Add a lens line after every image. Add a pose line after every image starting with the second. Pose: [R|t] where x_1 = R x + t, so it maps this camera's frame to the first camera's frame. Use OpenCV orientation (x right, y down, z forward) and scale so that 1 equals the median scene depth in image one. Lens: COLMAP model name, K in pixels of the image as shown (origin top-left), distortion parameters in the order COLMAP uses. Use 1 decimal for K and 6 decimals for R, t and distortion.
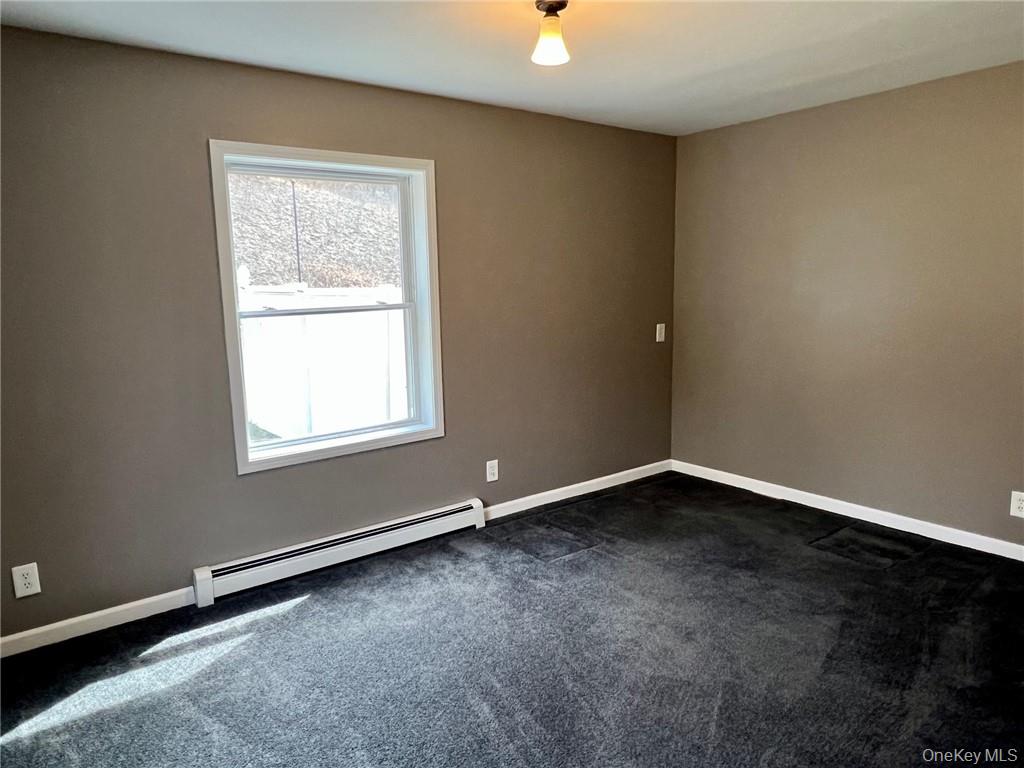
lens RADIAL K [[639.8, 0, 508.9], [0, 639.8, 380.8], [0, 0, 1]] dist [-0.018336, 0.003852]
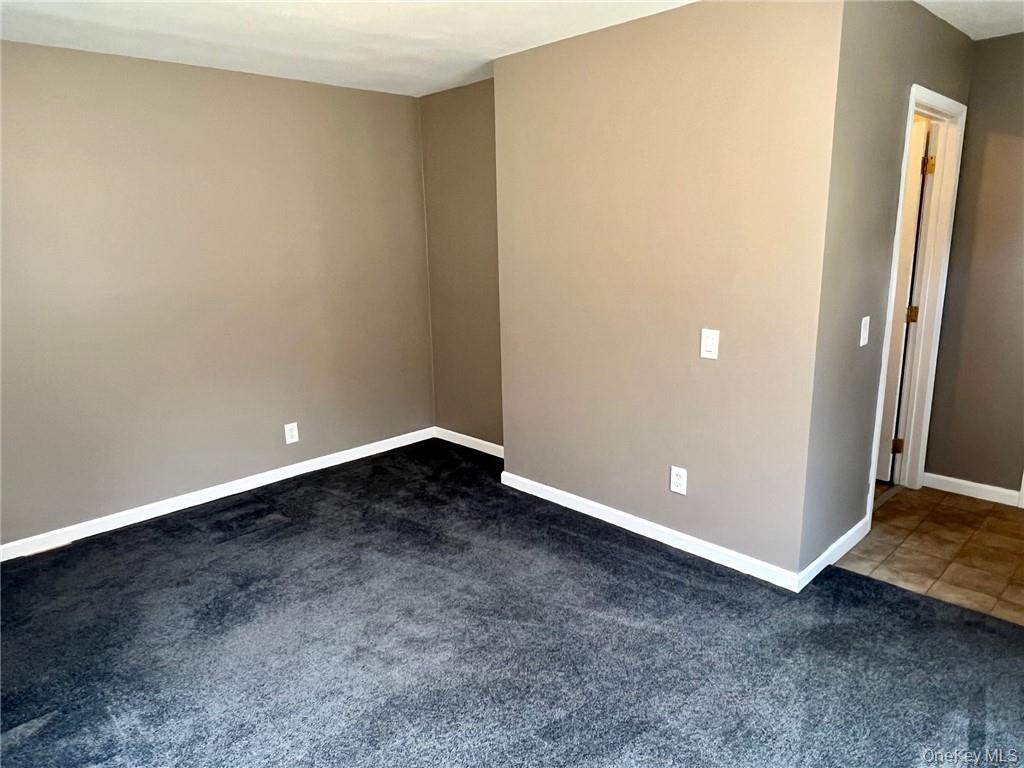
lens RADIAL K [[666.7, 0, 511.0], [0, 666.7, 386.1], [0, 0, 1]] dist [0.011843, 0.007876]
pose [[-0.088306, -0.196449, 0.976529, -0.480467], [0.191375, 0.958750, 0.210178, -0.081955], [-0.977537, 0.205443, -0.047068, 0.616961]]
